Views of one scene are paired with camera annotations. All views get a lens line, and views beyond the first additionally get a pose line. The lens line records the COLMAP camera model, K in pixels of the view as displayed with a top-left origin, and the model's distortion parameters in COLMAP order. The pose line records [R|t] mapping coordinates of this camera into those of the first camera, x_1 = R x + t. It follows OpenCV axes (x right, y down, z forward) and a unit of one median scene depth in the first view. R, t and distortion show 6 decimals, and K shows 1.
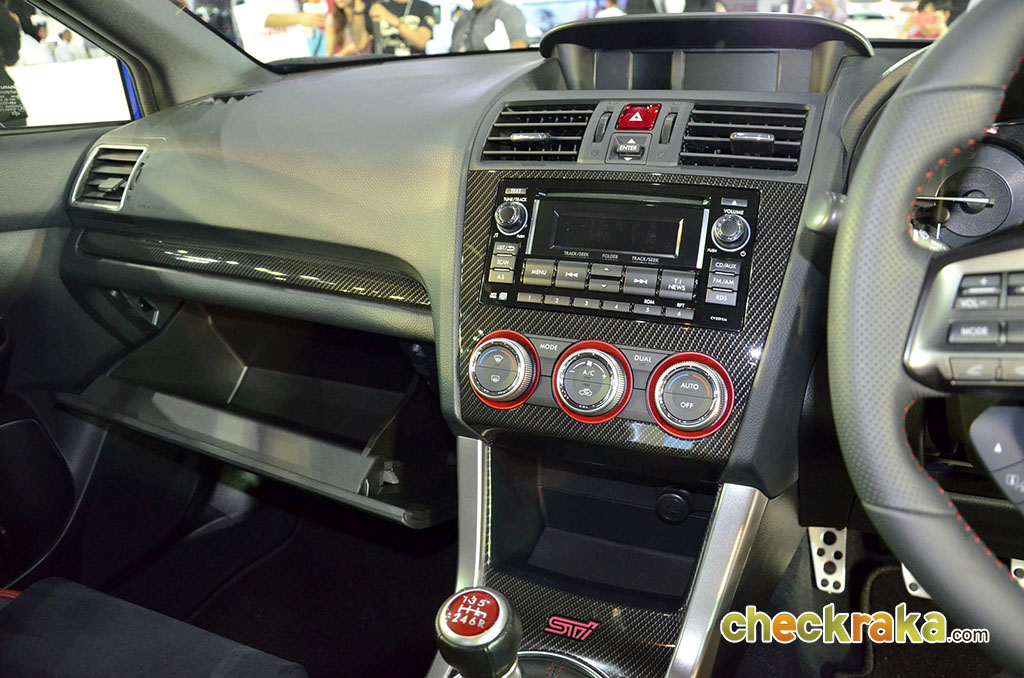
lens RADIAL K [[788.4, 0, 512.0], [0, 788.4, 339.0], [0, 0, 1]] dist [-0.162141, 0.119974]
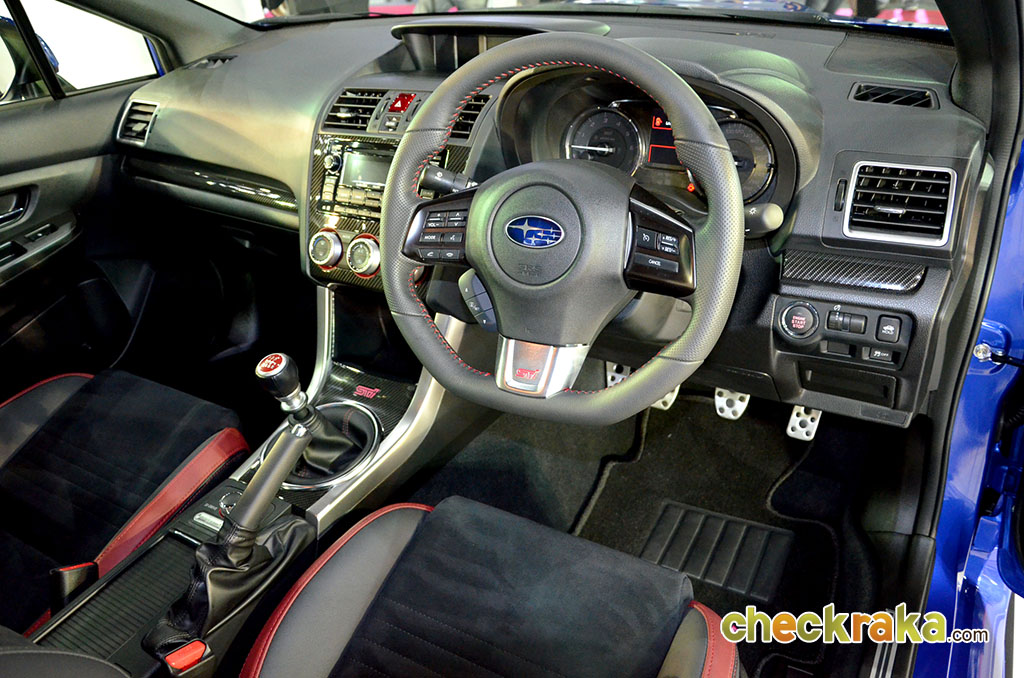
lens RADIAL K [[788.4, 0, 512.0], [0, 788.4, 339.0], [0, 0, 1]] dist [-0.162141, 0.119974]
pose [[0.993542, 0.025669, -0.110523, 0.578344], [-0.007652, 0.987015, 0.160447, -0.044475], [0.113207, -0.158565, 0.980837, -0.707936]]
